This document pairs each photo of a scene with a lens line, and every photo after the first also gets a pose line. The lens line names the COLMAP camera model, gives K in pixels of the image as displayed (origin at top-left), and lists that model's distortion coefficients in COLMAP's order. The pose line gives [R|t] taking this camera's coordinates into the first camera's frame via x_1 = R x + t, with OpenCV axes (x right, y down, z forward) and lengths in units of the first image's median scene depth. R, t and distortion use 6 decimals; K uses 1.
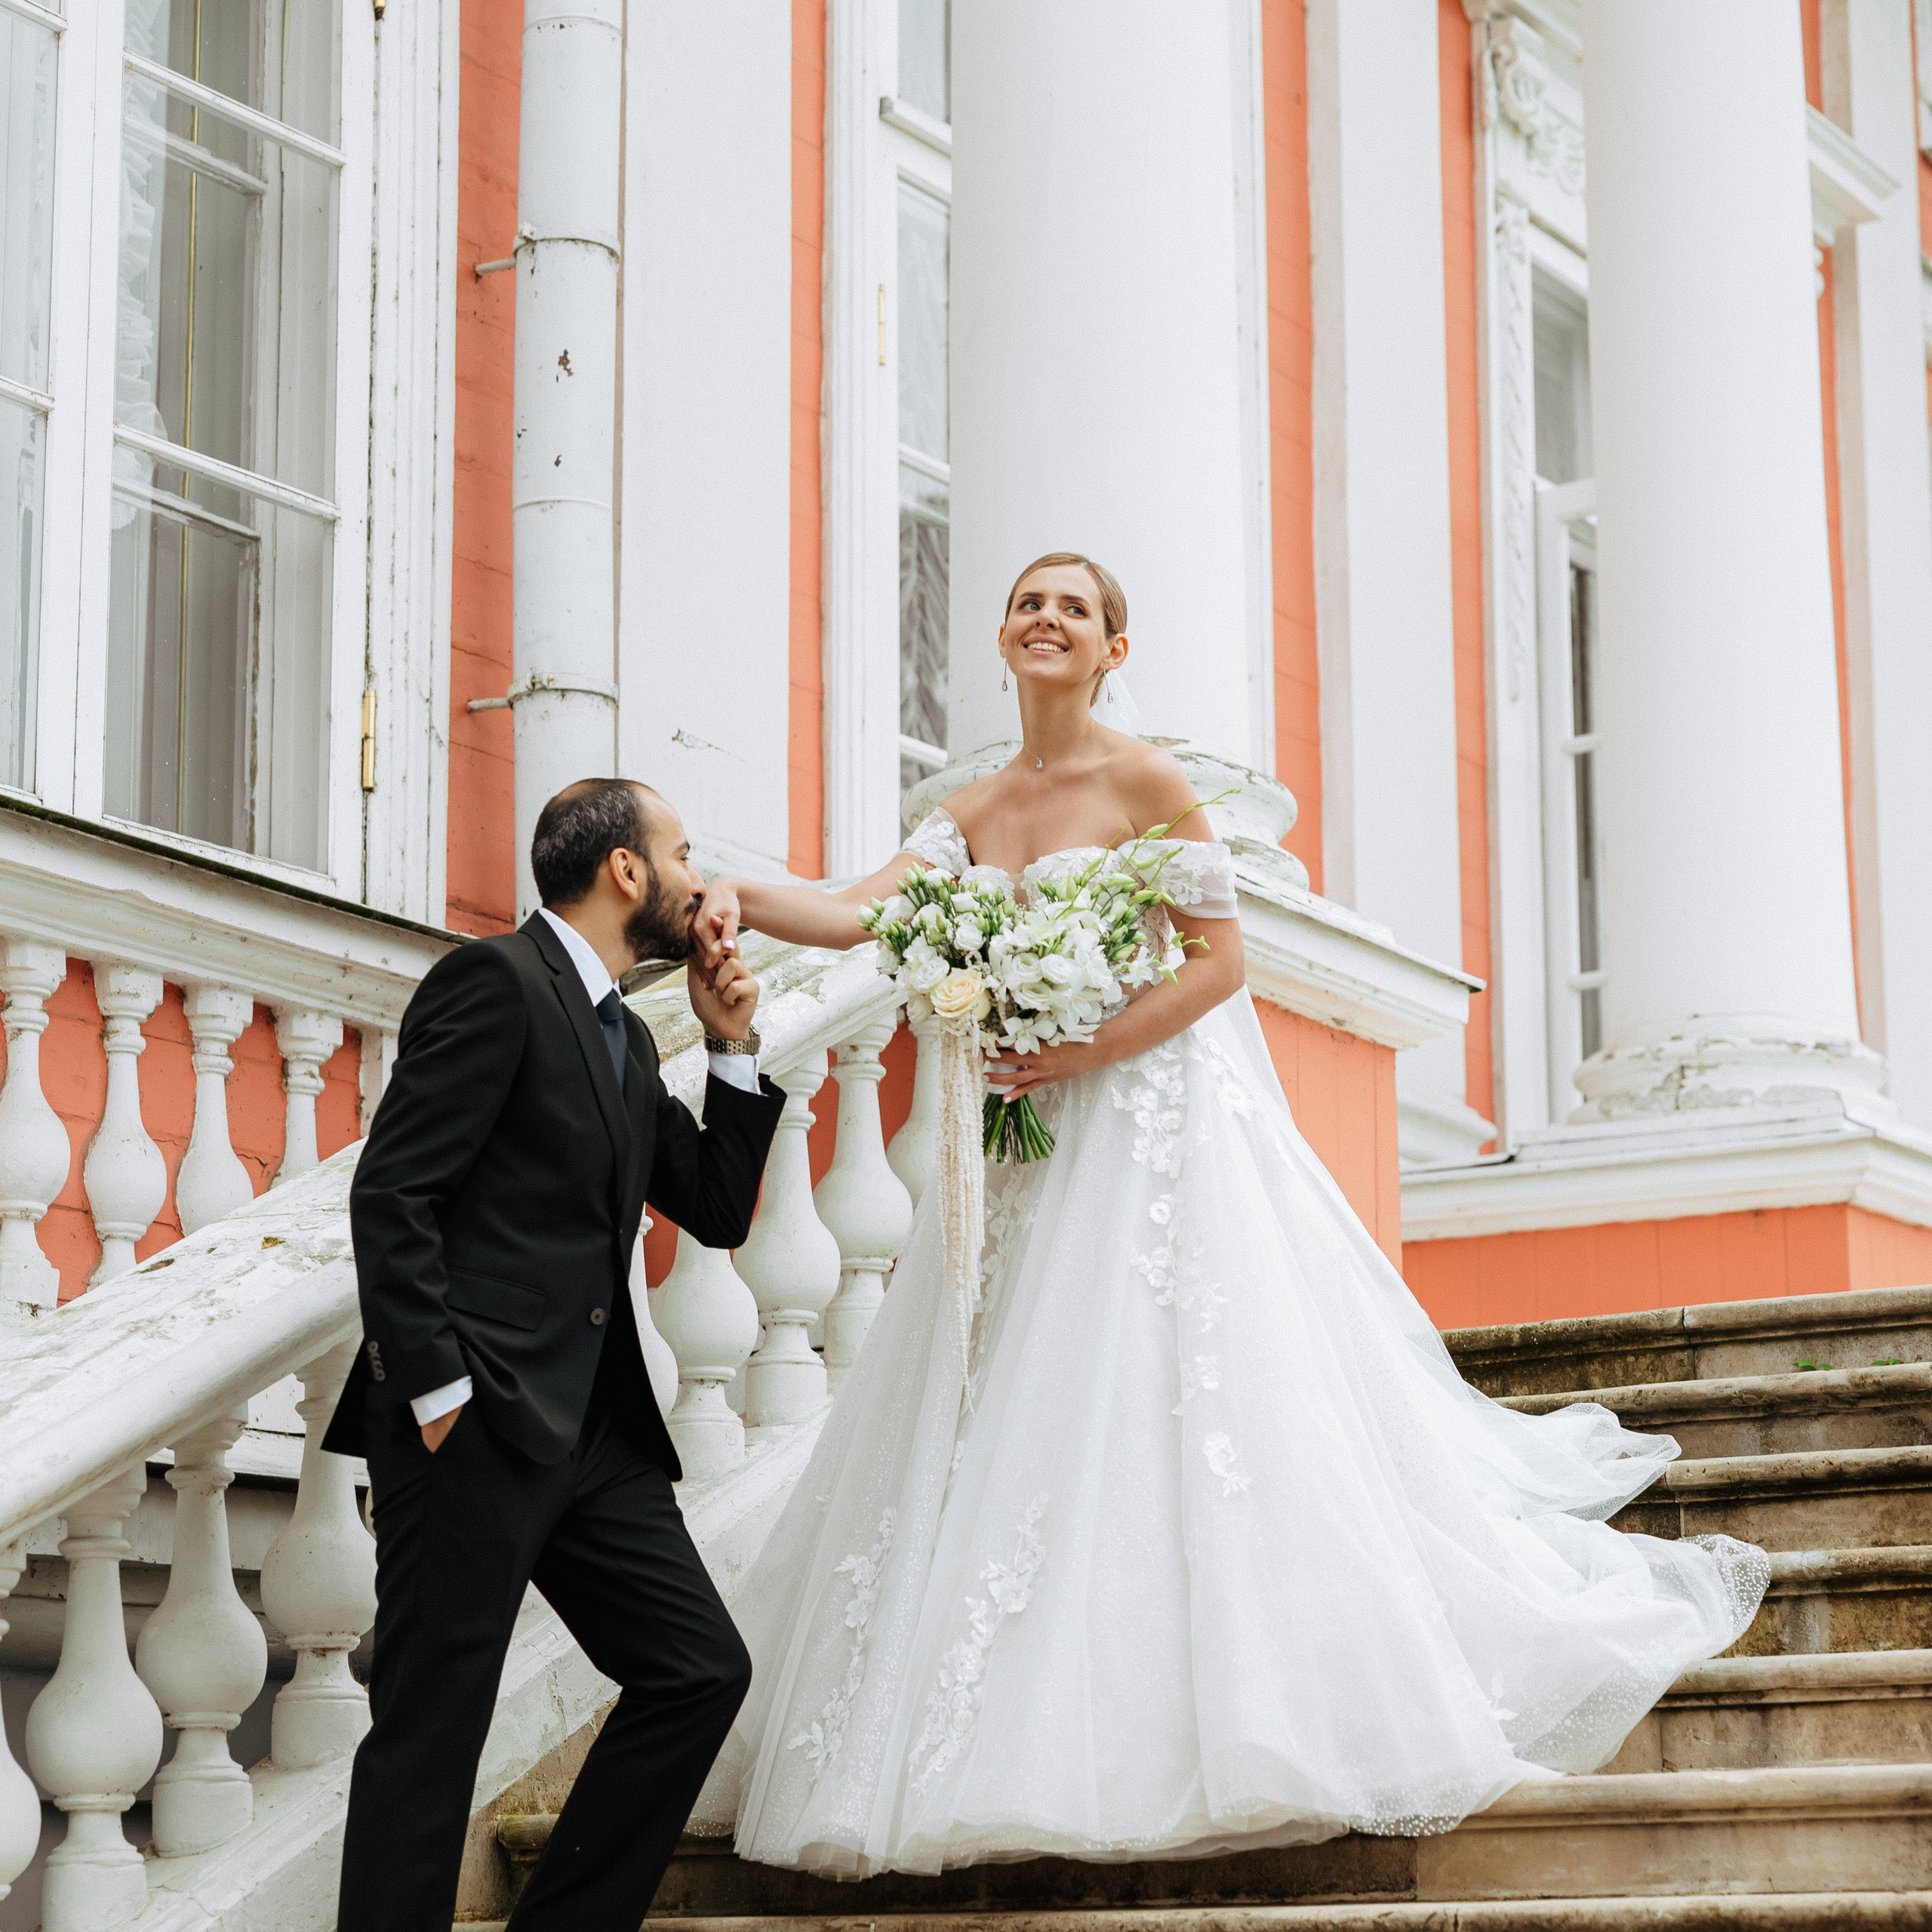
lens RADIAL K [[5022.0, 0, 984.6], [0, 5022.0, 983.3], [0, 0, 1]] dist [-0.023262, 0.464740]
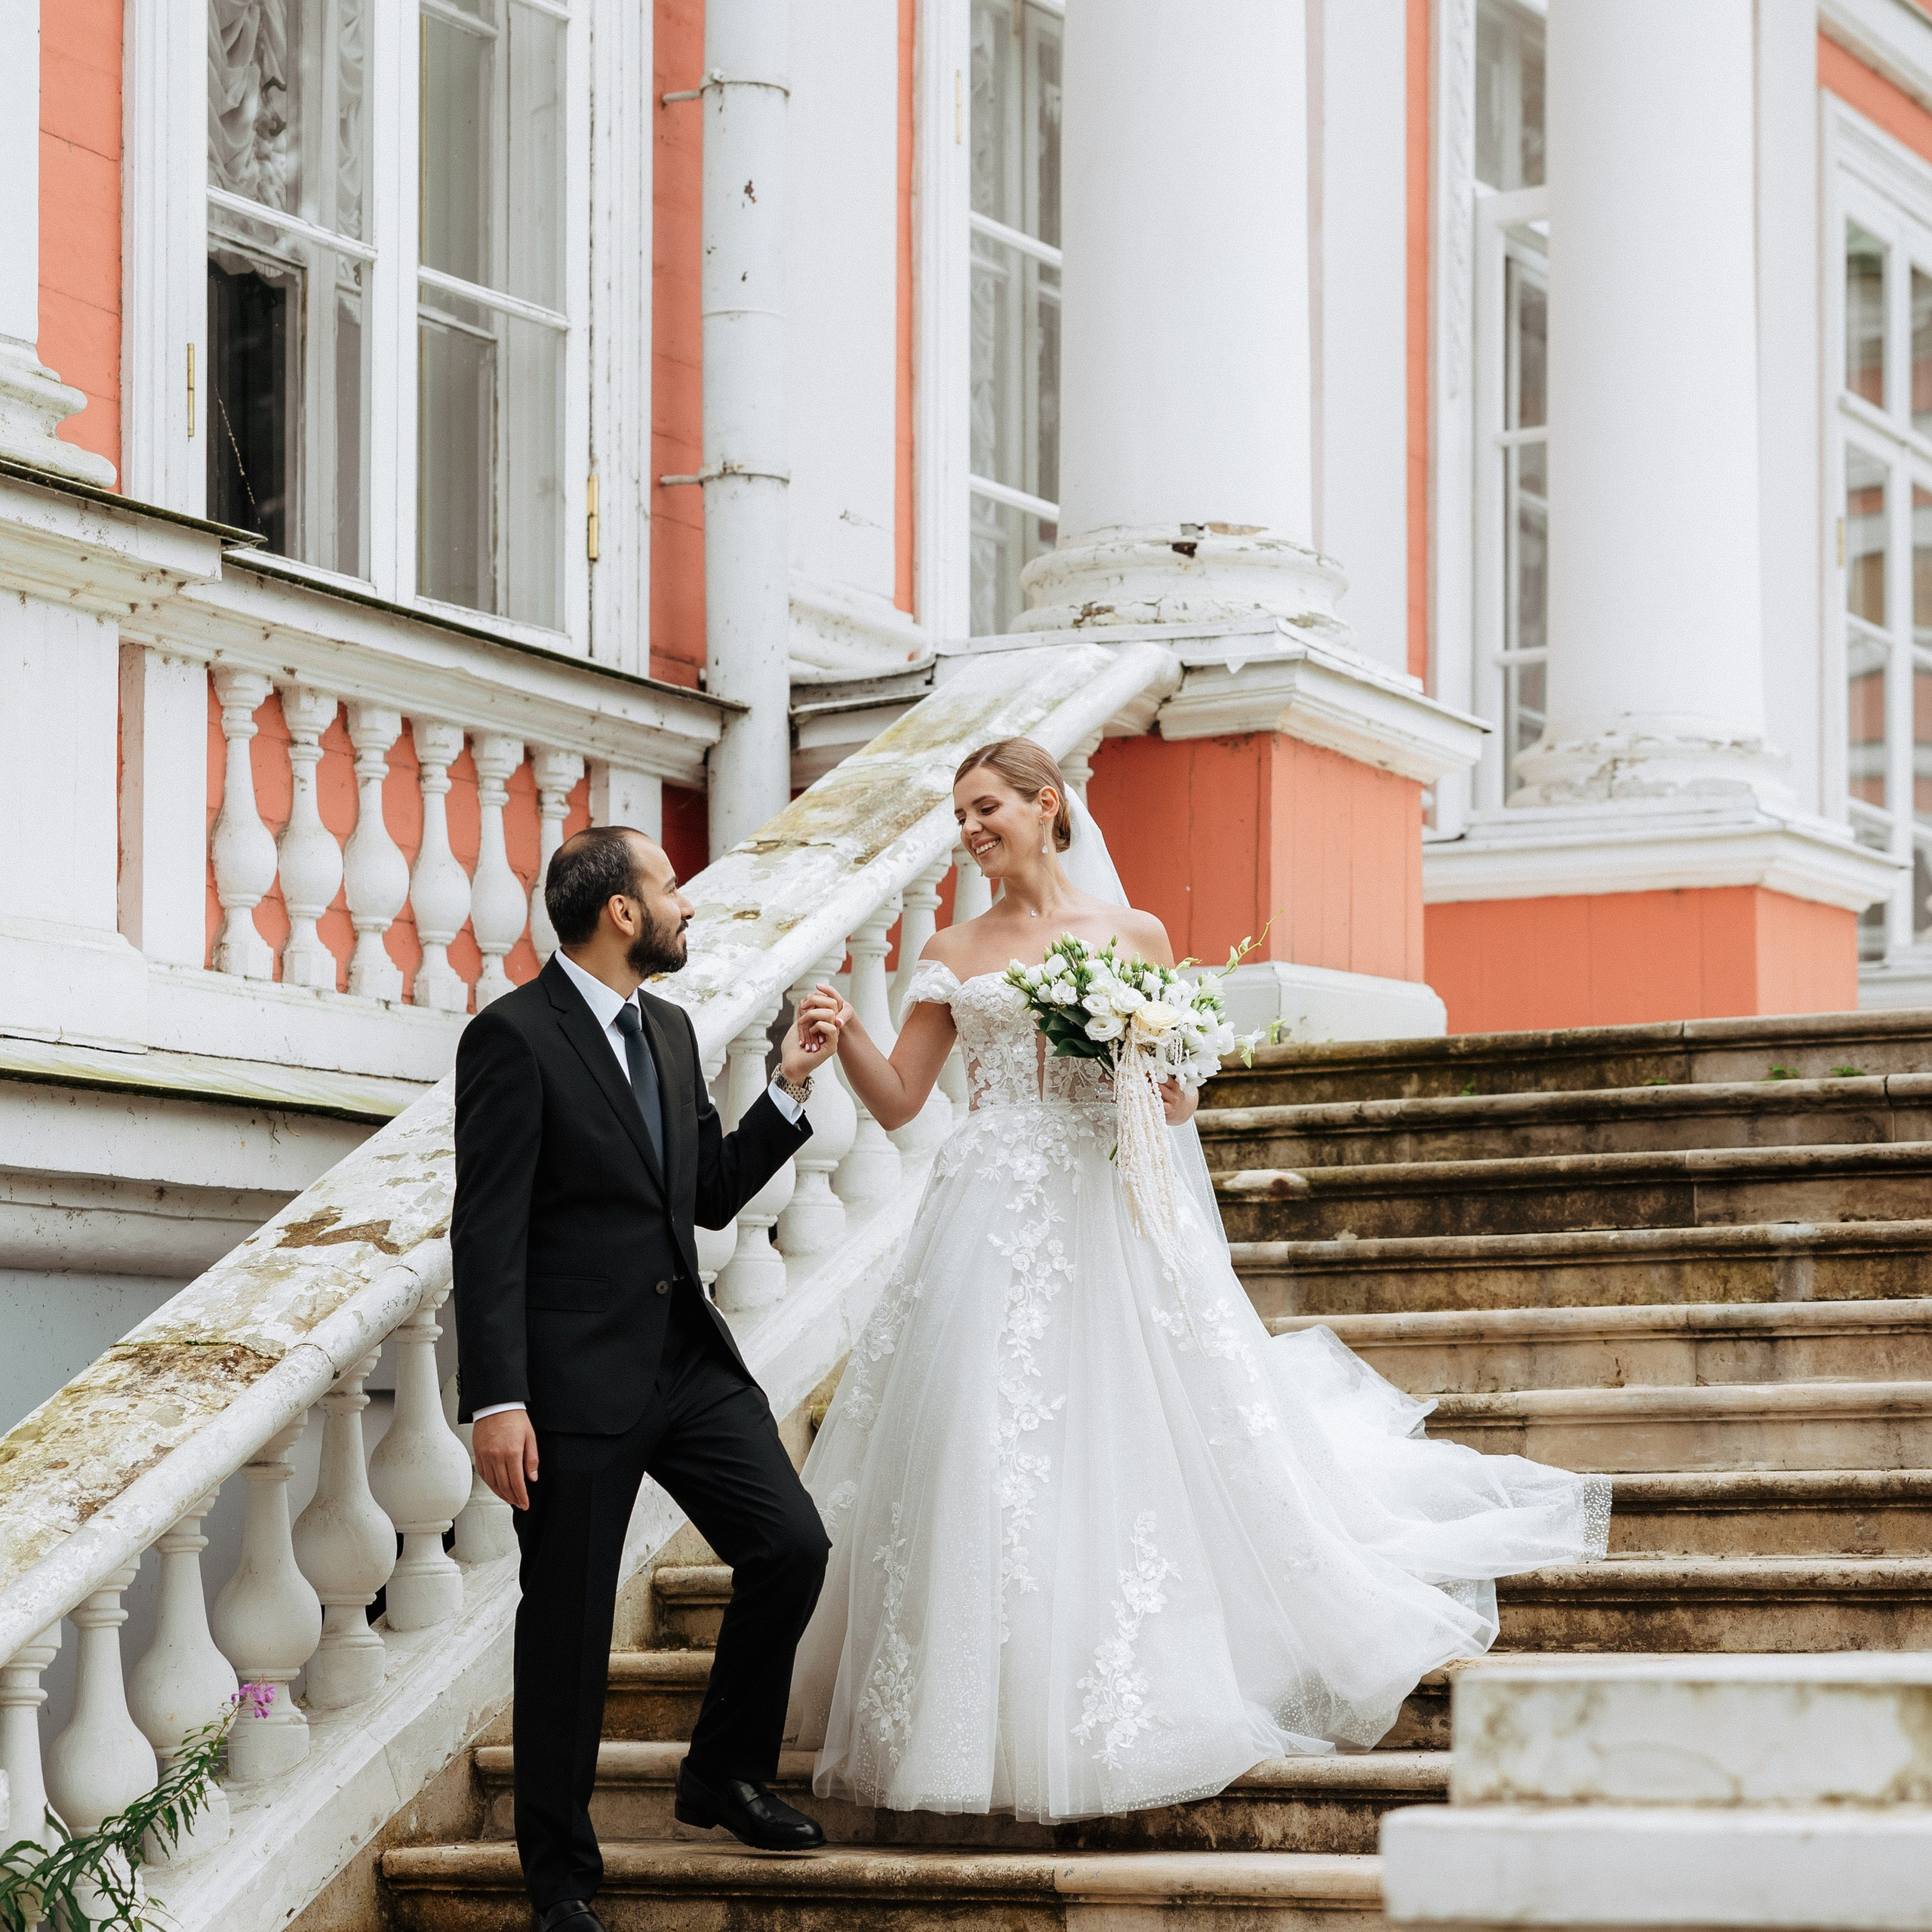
lens RADIAL K [[5993.7, 0, 959.0], [0, 5993.7, 1346.1], [0, 0, 1]] dist [0.035530, -0.137148]
pose [[0.997172, 0.009667, 0.074527, -0.144336], [-0.021282, 0.987422, 0.156669, -0.081559], [-0.072075, -0.157812, 0.984835, -0.462294]]
